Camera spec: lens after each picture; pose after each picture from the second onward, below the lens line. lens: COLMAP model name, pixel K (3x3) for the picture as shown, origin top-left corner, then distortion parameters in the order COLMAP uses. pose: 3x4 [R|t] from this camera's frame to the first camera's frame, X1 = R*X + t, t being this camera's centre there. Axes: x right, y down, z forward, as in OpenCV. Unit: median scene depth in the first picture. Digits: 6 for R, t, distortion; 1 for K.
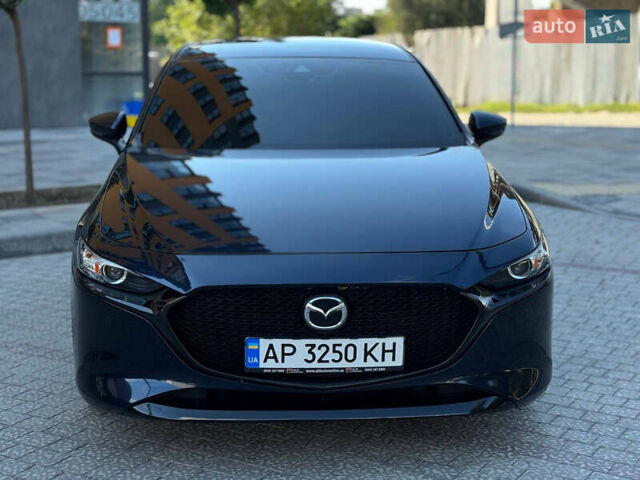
lens RADIAL K [[1058.9, 0, 320.0], [0, 1058.9, 240.0], [0, 0, 1]] dist [0.128074, -0.062026]
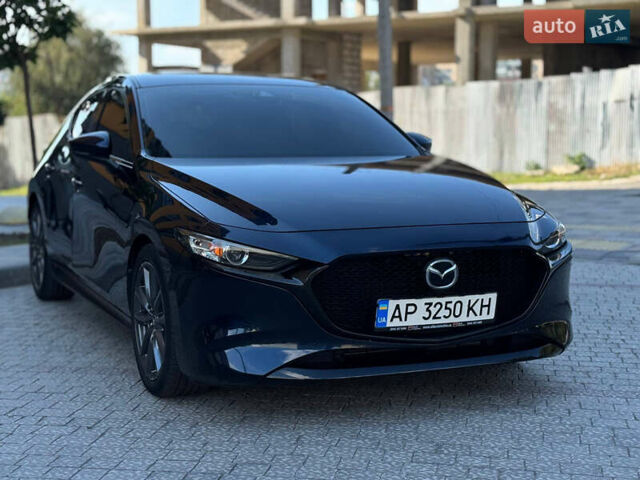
lens RADIAL K [[1058.9, 0, 320.0], [0, 1058.9, 240.0], [0, 0, 1]] dist [0.128074, -0.062026]
pose [[0.939262, -0.038070, 0.341082, -0.507814], [0.065605, 0.995419, -0.069556, 0.102151], [-0.336871, 0.087707, 0.937457, -0.048190]]
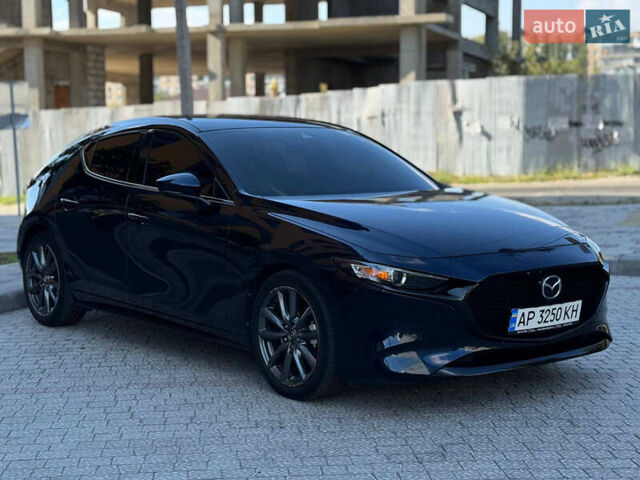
lens RADIAL K [[1058.9, 0, 320.0], [0, 1058.9, 240.0], [0, 0, 1]] dist [0.128074, -0.062026]
pose [[0.820916, -0.060413, 0.567844, -1.077914], [0.112014, 0.992106, -0.056385, 0.050802], [-0.559955, 0.109894, 0.821203, -0.041488]]
